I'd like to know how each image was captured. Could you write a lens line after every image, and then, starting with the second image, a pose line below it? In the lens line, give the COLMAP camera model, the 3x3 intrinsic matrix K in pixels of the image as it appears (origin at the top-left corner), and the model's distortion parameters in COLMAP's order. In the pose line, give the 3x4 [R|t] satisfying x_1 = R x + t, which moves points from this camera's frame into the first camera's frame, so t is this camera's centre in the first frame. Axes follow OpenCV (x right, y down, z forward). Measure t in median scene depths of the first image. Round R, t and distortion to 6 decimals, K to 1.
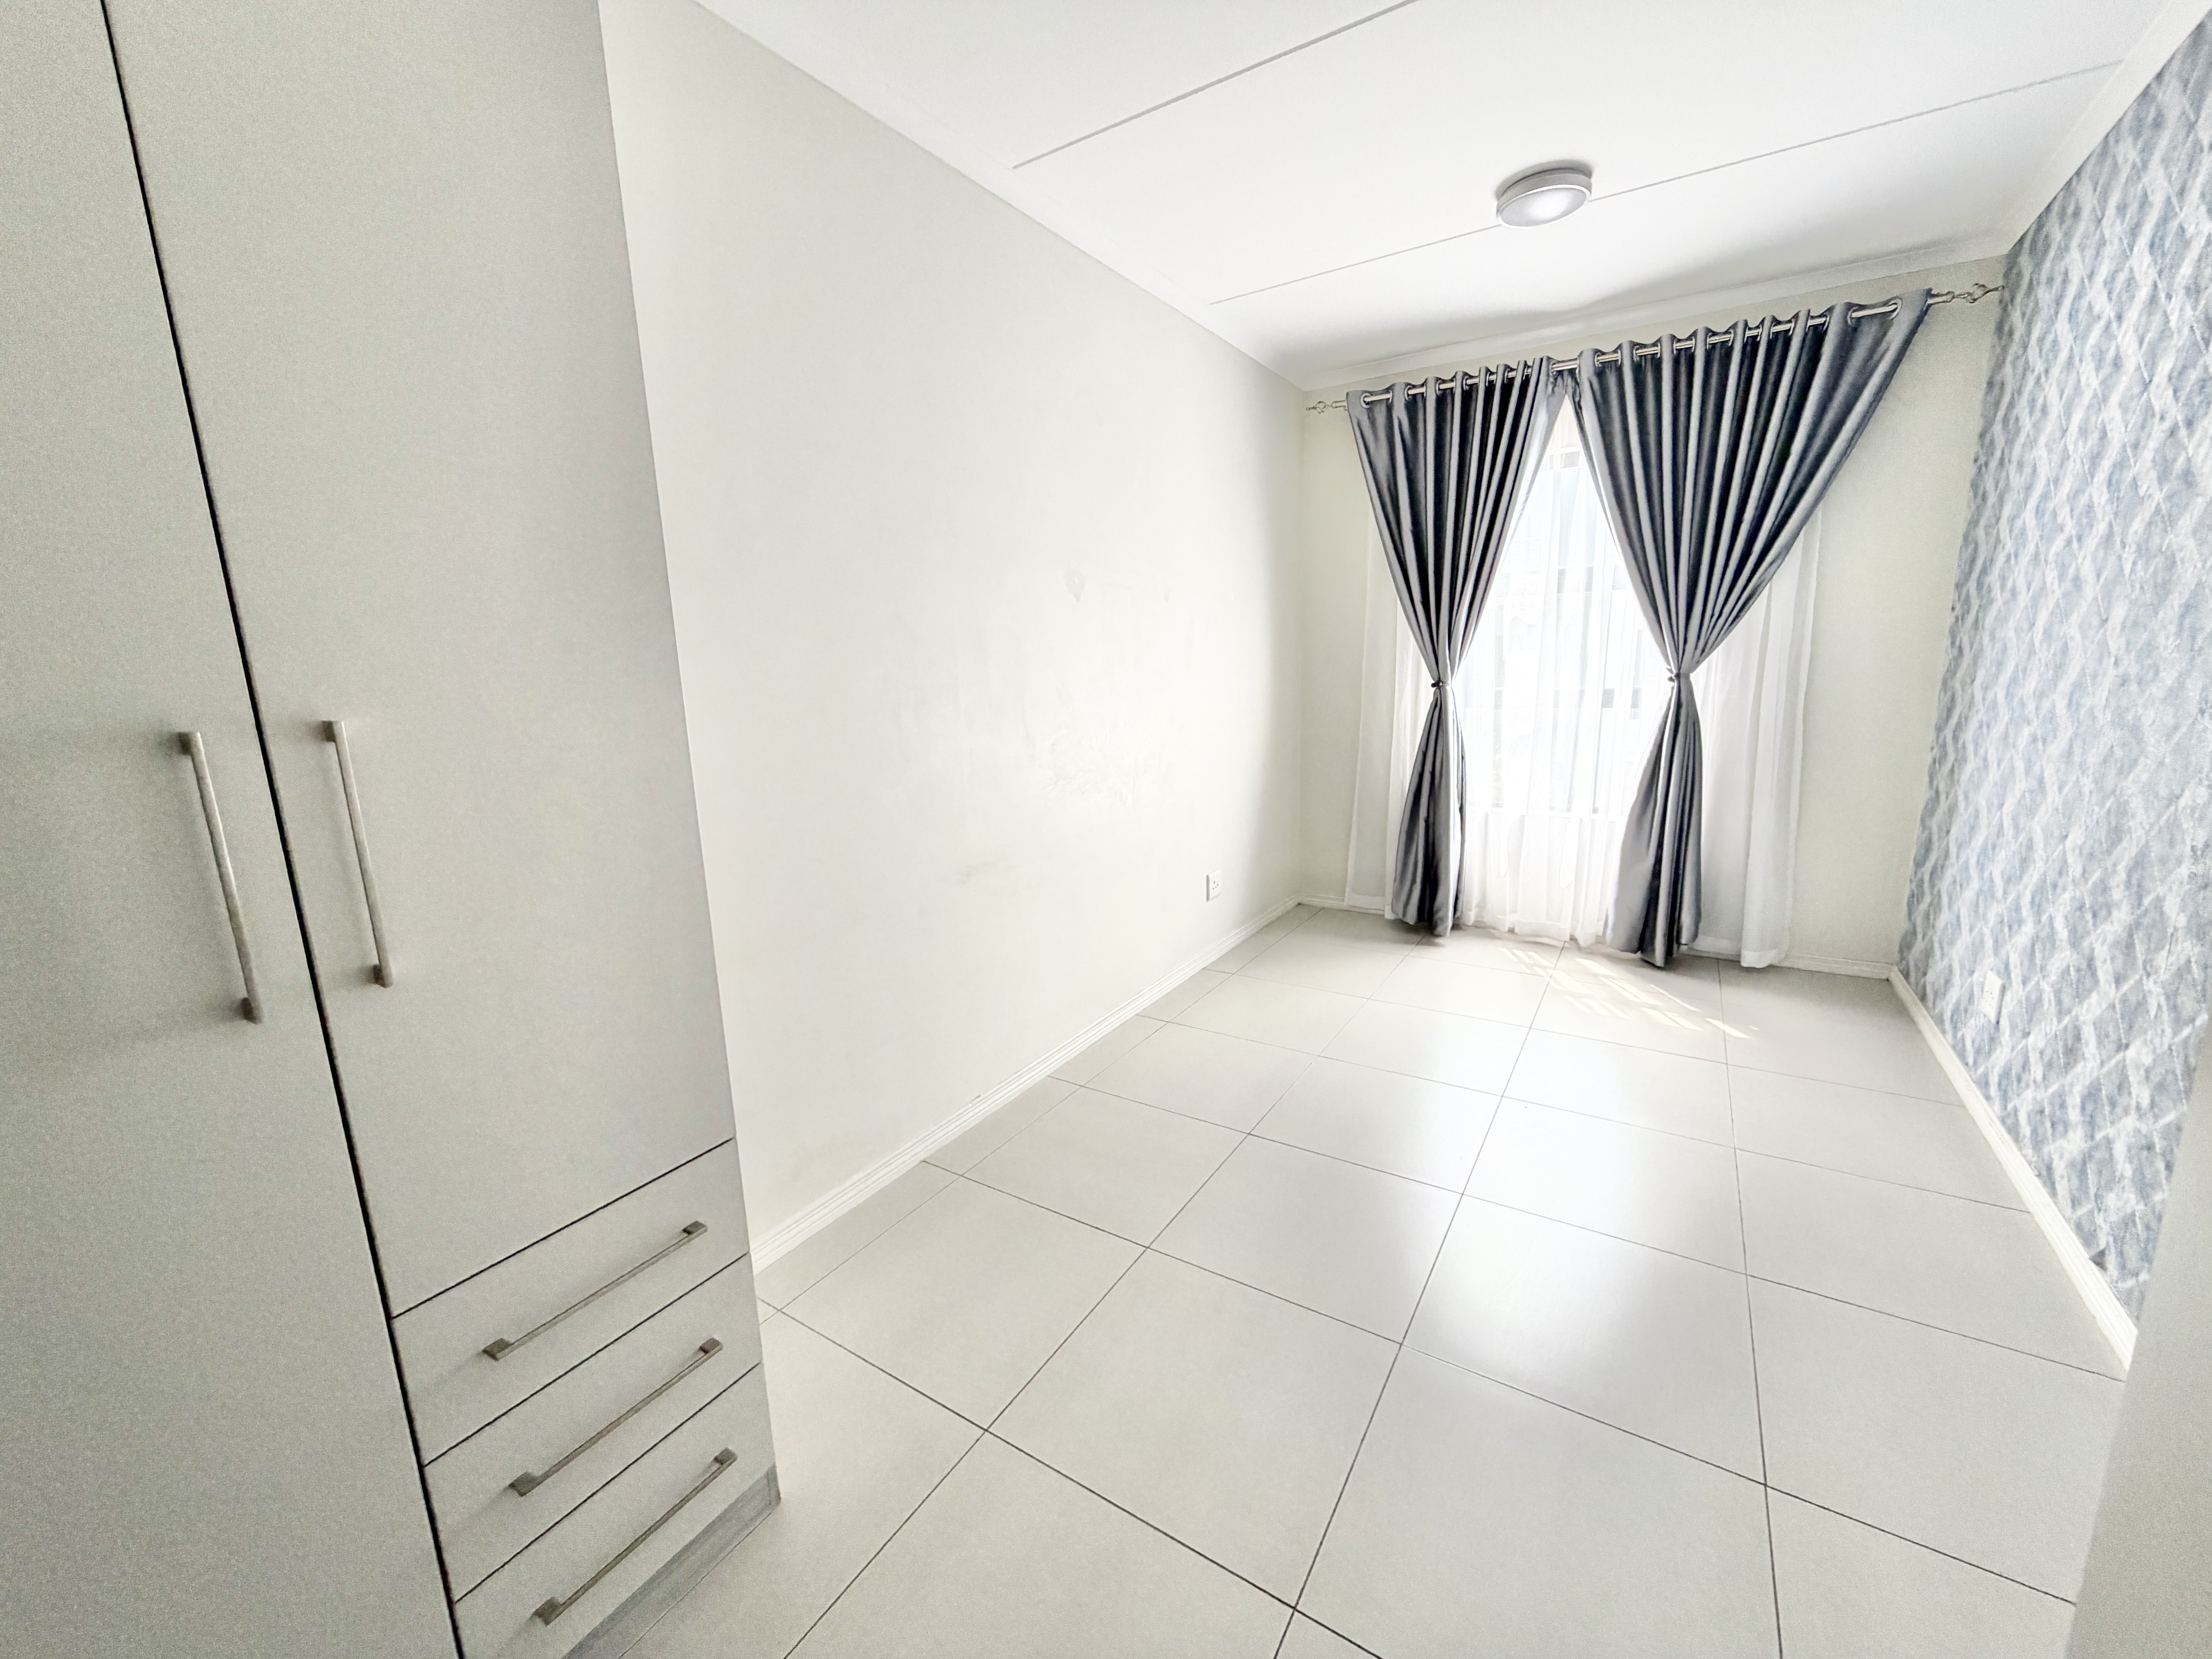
lens RADIAL K [[883.9, 0, 1102.0], [0, 883.9, 833.0], [0, 0, 1]] dist [0.000545, -0.000048]
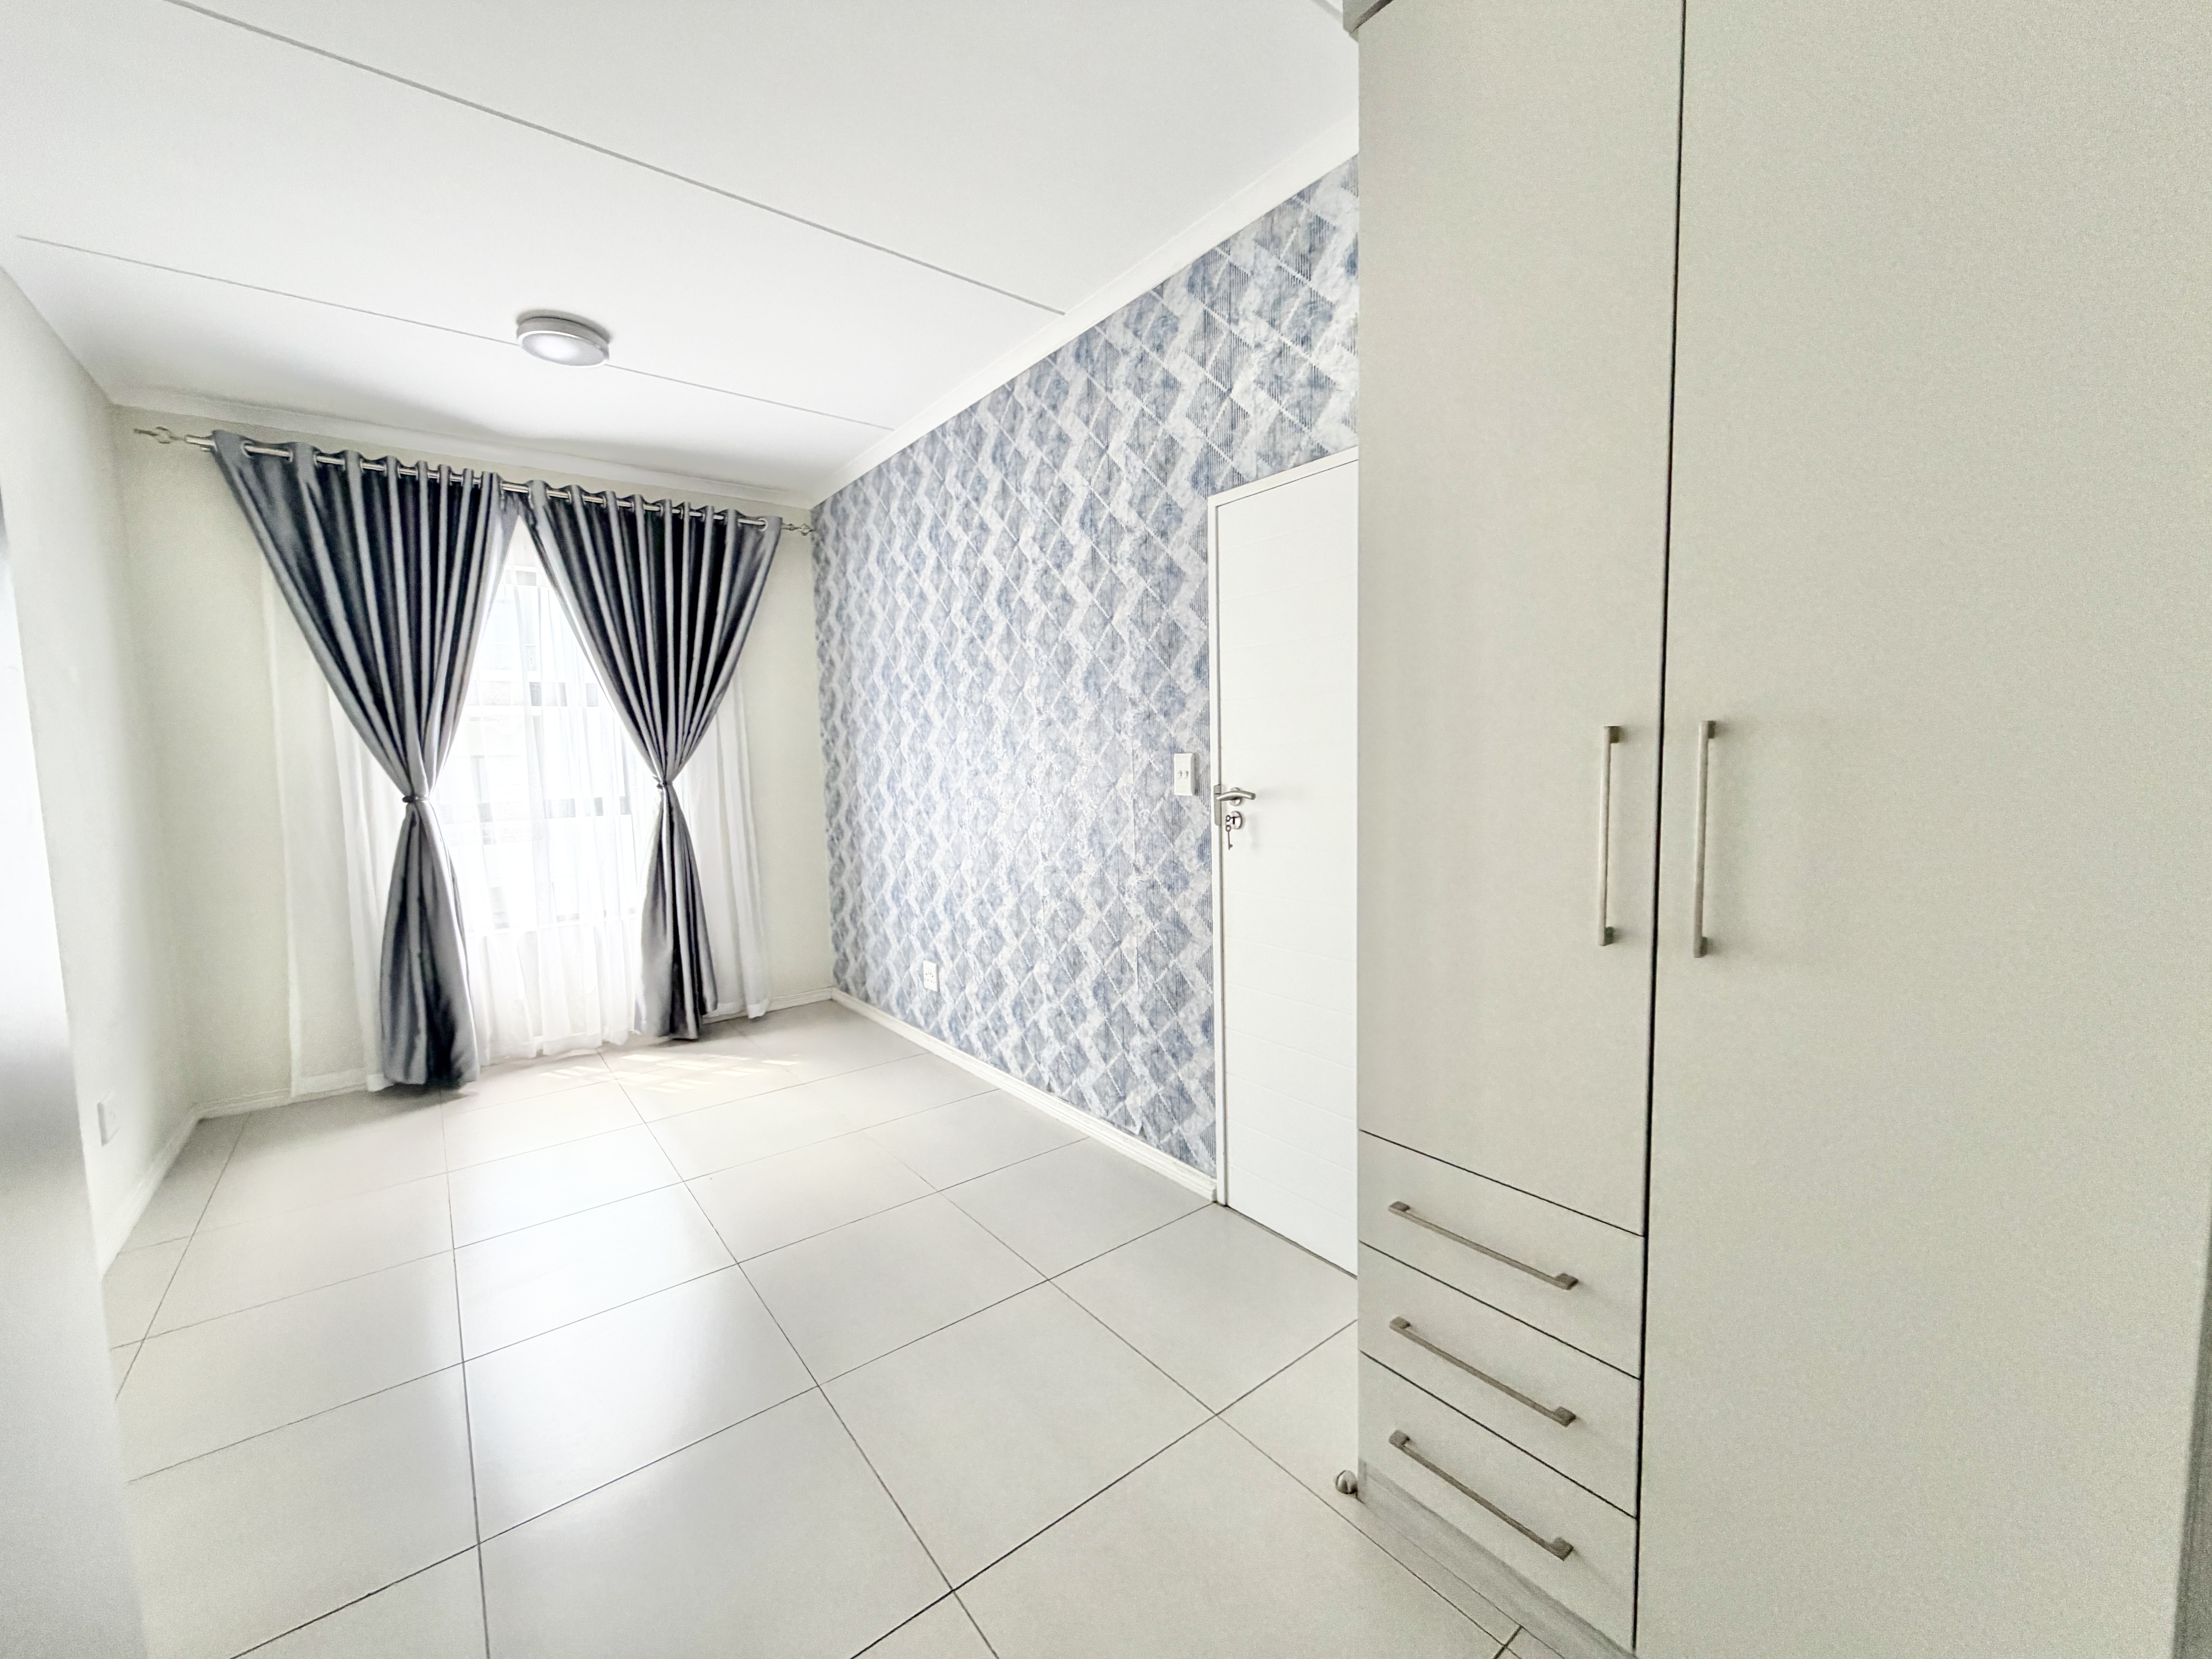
lens RADIAL K [[883.9, 0, 1102.0], [0, 883.9, 833.0], [0, 0, 1]] dist [0.000545, -0.000048]
pose [[0.328998, -0.060247, 0.942407, -0.283307], [0.197345, 0.980314, -0.006224, 0.005396], [-0.923480, 0.188027, 0.334411, 0.120172]]
